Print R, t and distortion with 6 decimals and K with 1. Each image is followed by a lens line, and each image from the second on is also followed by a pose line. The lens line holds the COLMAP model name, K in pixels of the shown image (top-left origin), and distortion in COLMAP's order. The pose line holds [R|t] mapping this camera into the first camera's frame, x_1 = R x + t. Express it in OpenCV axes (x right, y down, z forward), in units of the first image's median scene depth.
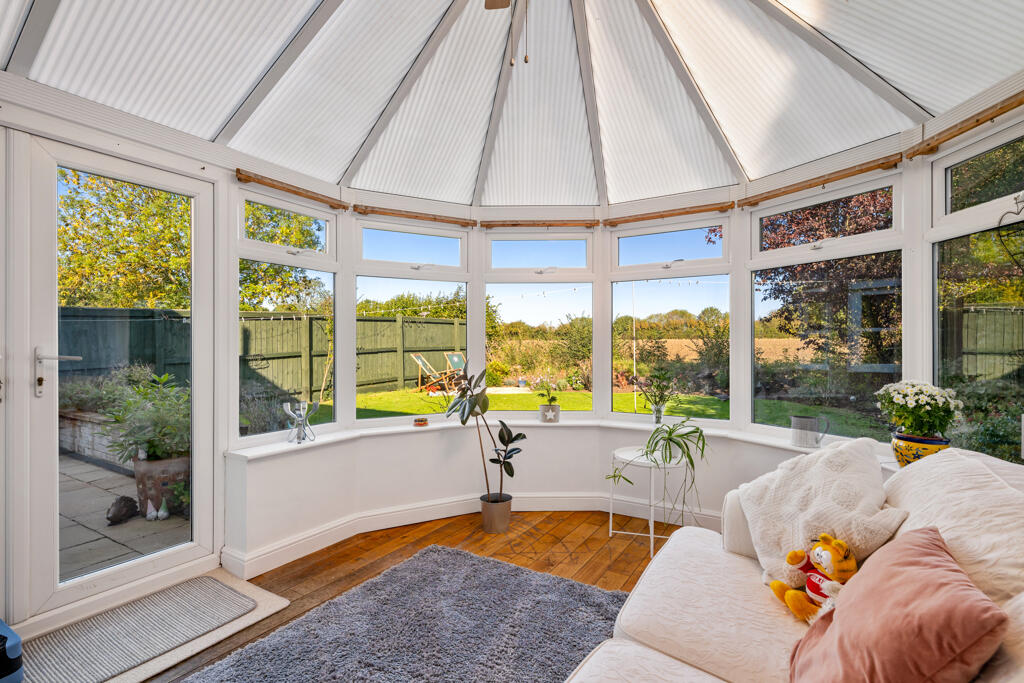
lens RADIAL K [[486.7, 0, 508.9], [0, 486.7, 344.9], [0, 0, 1]] dist [0.001424, -0.000079]
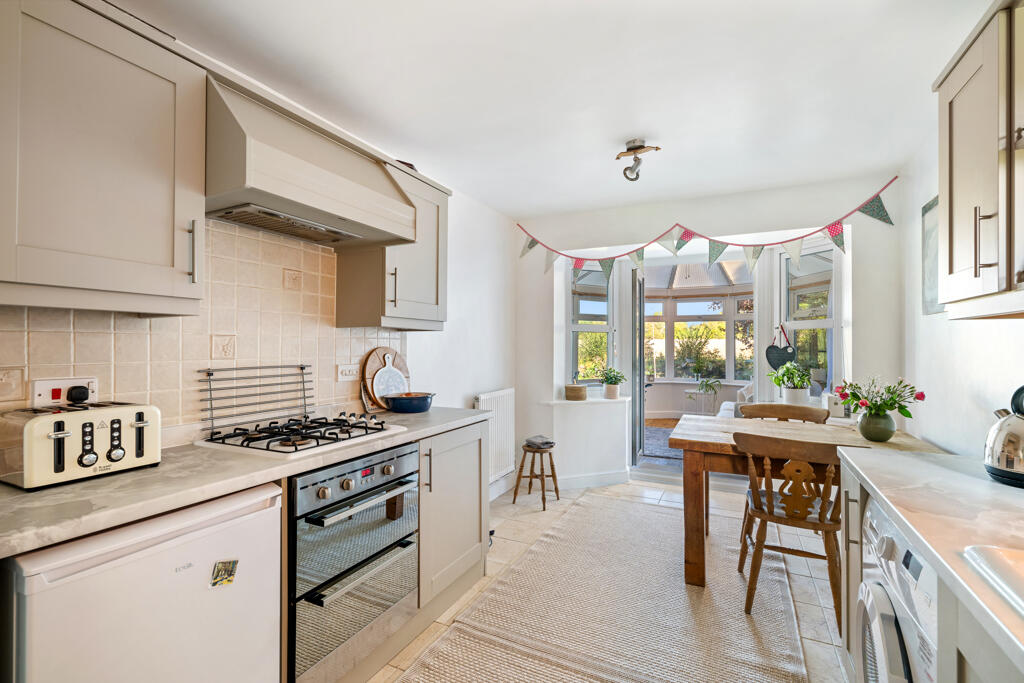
lens RADIAL K [[456.7, 0, 512.0], [0, 456.7, 341.5], [0, 0, 1]] dist [0.002462, 0.000675]
pose [[0.996315, 0.001041, 0.085763, -0.828329], [-0.000555, 0.999984, -0.005699, -0.026575], [-0.085768, 0.005630, 0.996299, -1.232116]]
